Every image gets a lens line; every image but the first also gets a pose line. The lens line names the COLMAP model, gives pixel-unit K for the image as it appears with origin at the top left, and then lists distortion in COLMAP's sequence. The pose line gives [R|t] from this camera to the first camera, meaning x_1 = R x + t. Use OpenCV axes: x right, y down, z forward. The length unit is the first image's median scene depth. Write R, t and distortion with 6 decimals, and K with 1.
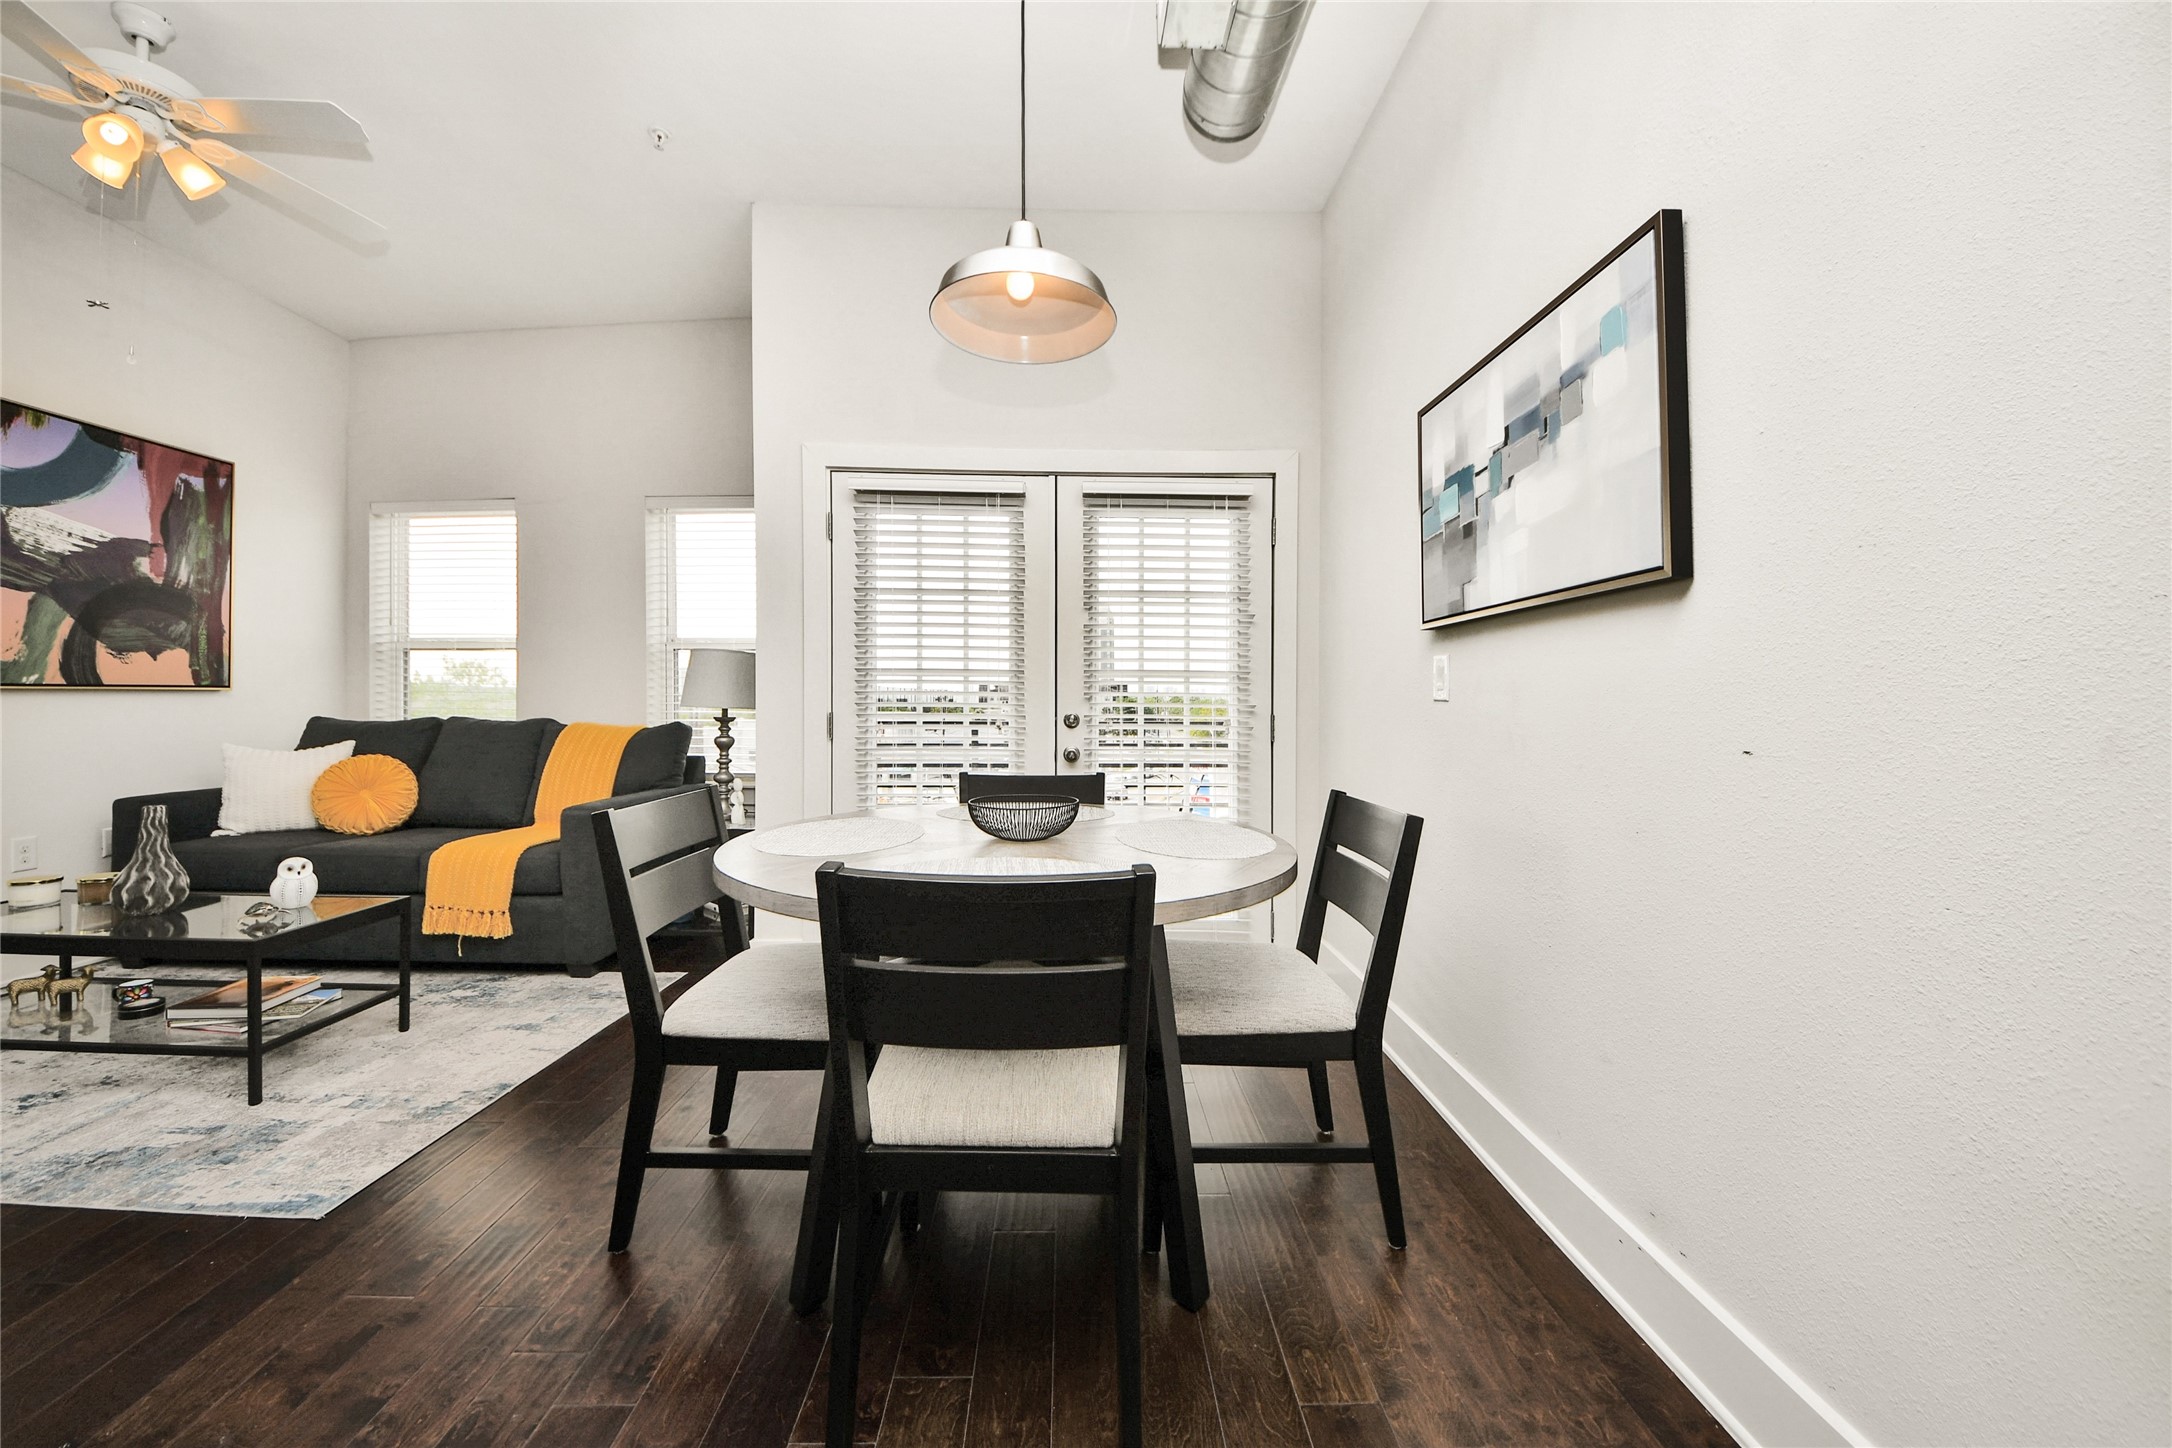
lens RADIAL K [[804.2, 0, 1078.4], [0, 804.2, 698.0], [0, 0, 1]] dist [0.010552, -0.010102]
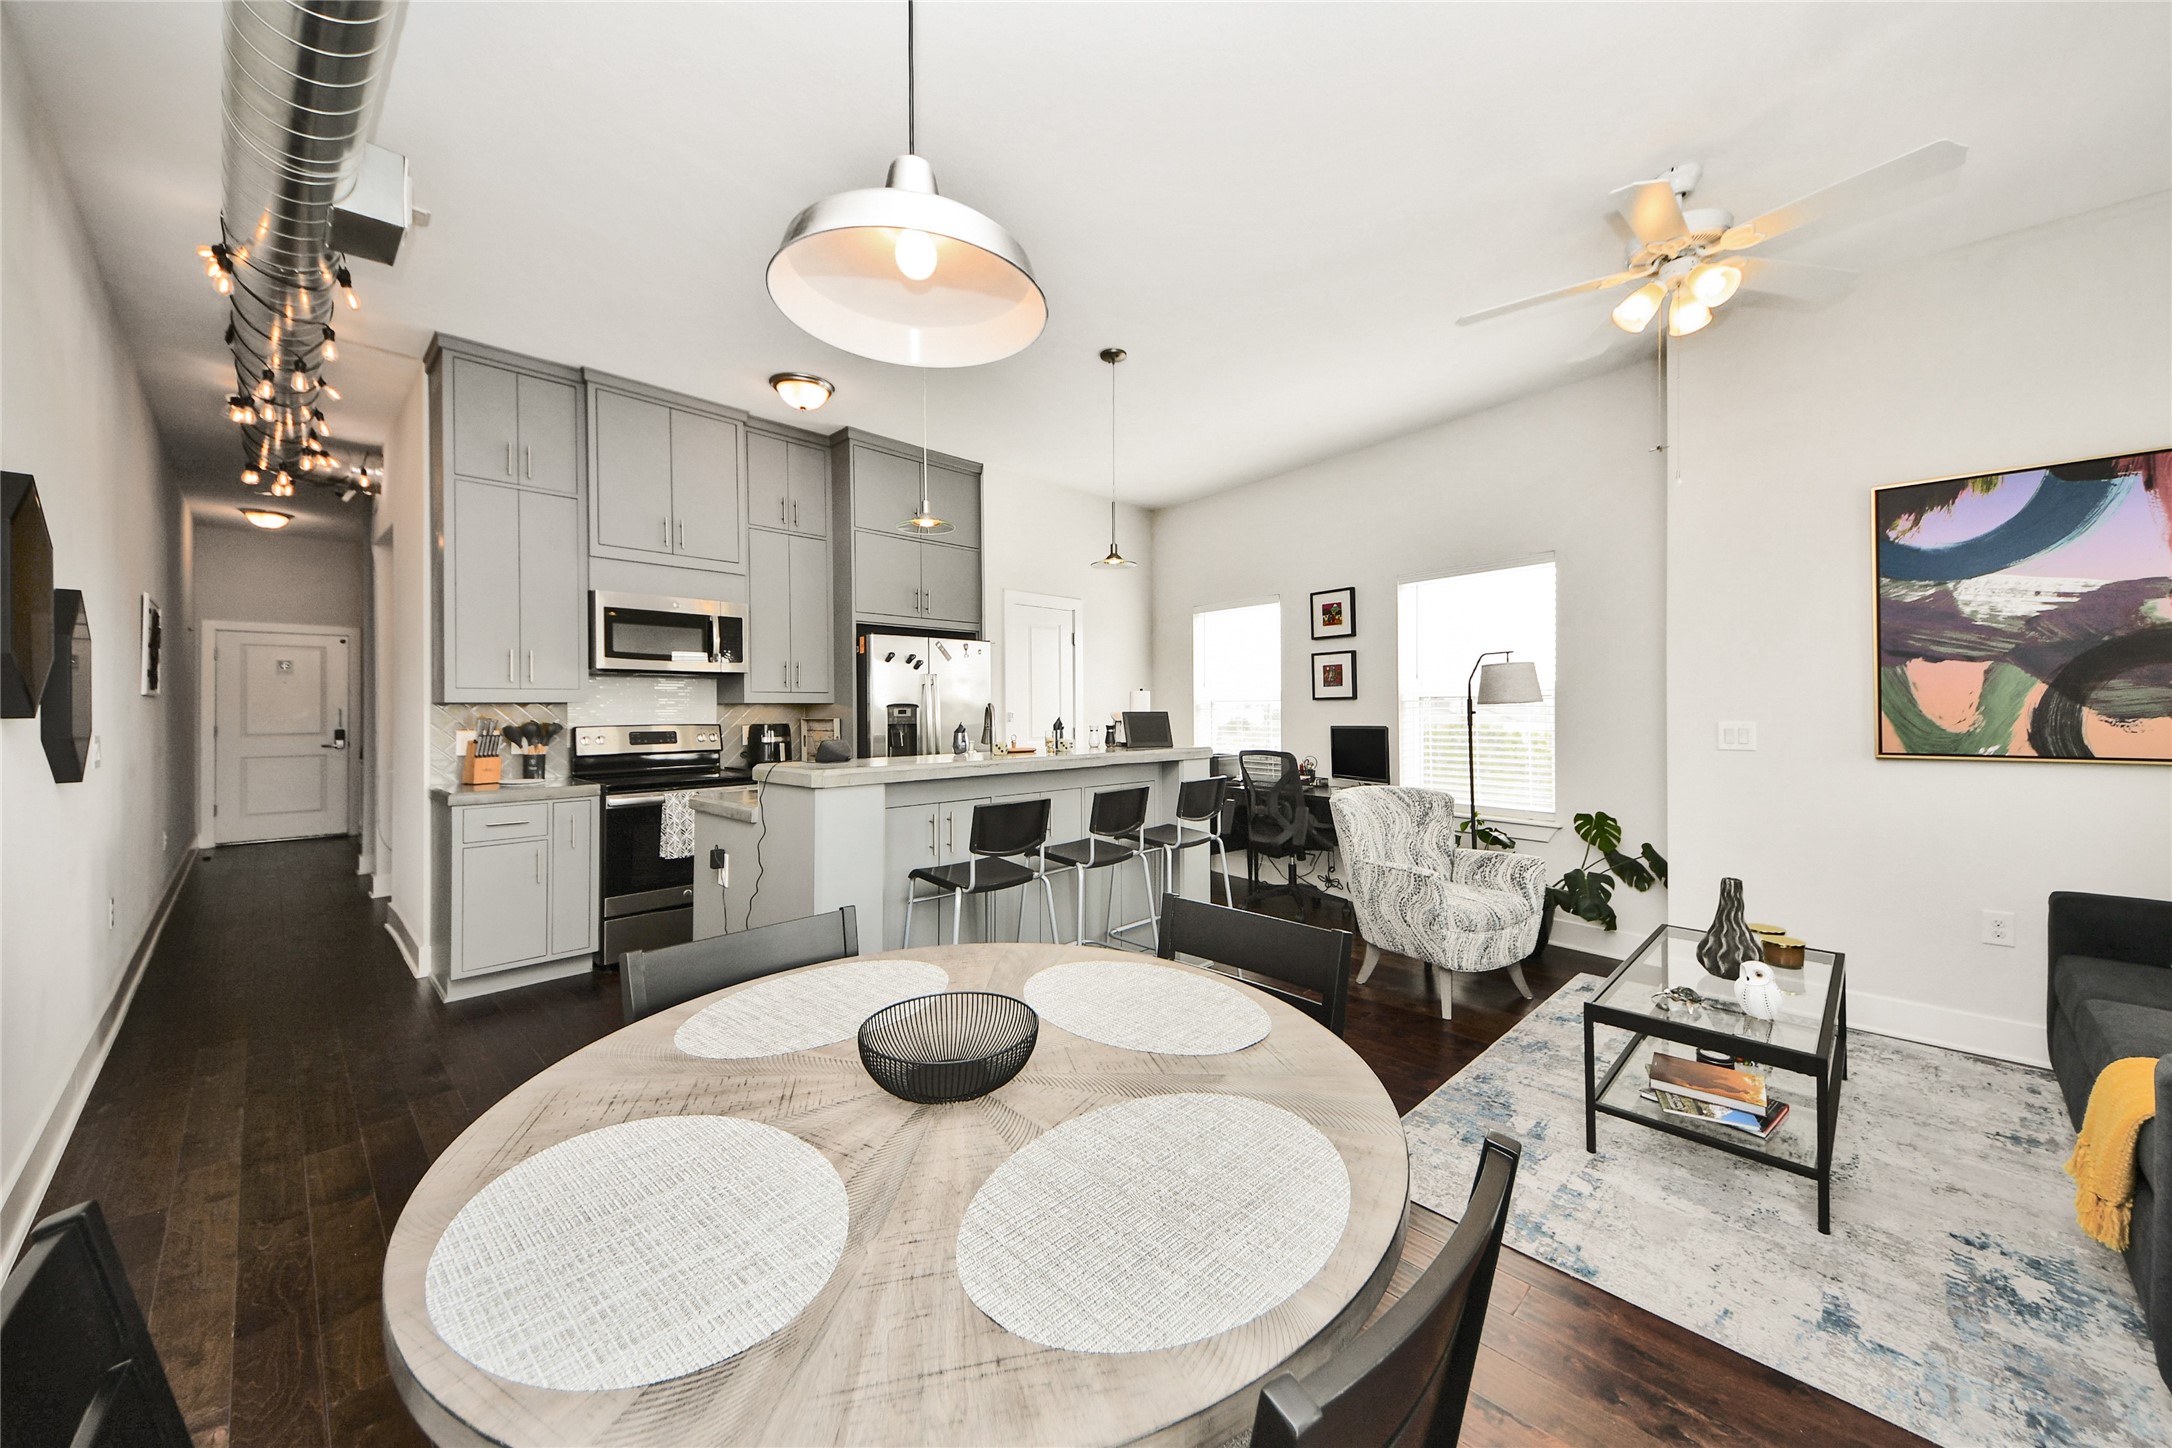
lens RADIAL K [[791.1, 0, 1080.9], [0, 791.1, 708.2], [0, 0, 1]] dist [0.035823, -0.012025]
pose [[-0.706099, -0.003960, -0.708102, 0.175386], [-0.000602, 0.999987, -0.004992, -0.066729], [0.708113, -0.003099, -0.706092, 0.872115]]
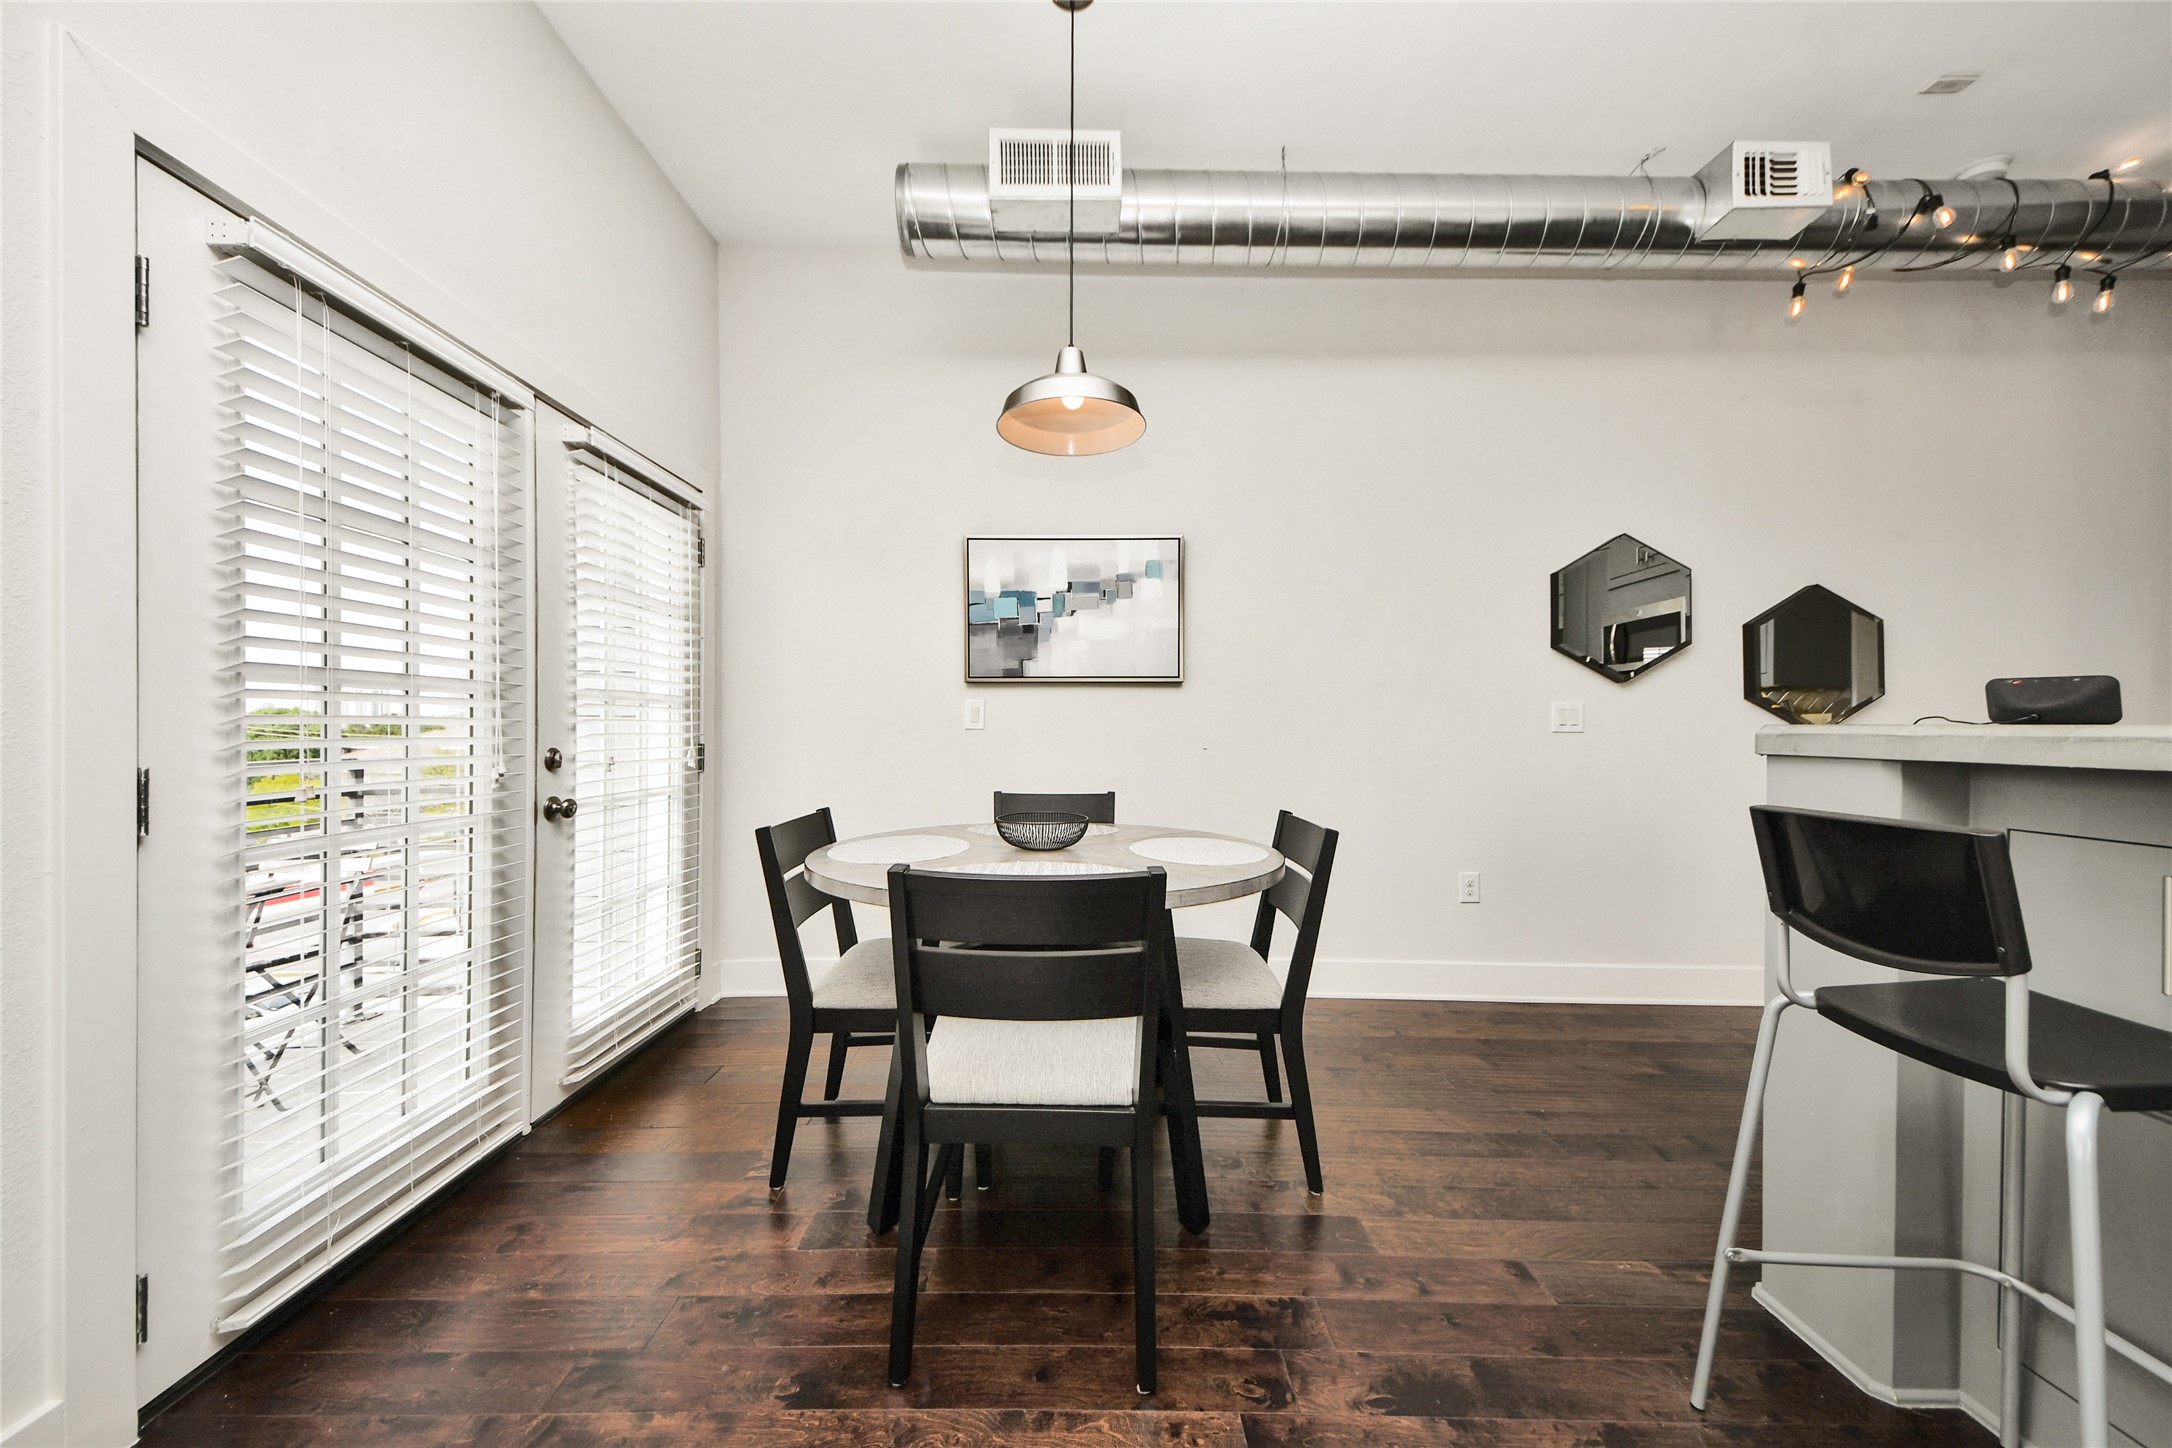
lens RADIAL K [[773.3, 0, 1086.0], [0, 773.3, 724.0], [0, 0, 1]] dist [0.063518, -0.019877]
pose [[0.001125, -0.004265, 0.999990, -0.713019], [-0.003469, 0.999985, 0.004269, -0.008085], [-0.999993, -0.003474, 0.001110, 0.539100]]
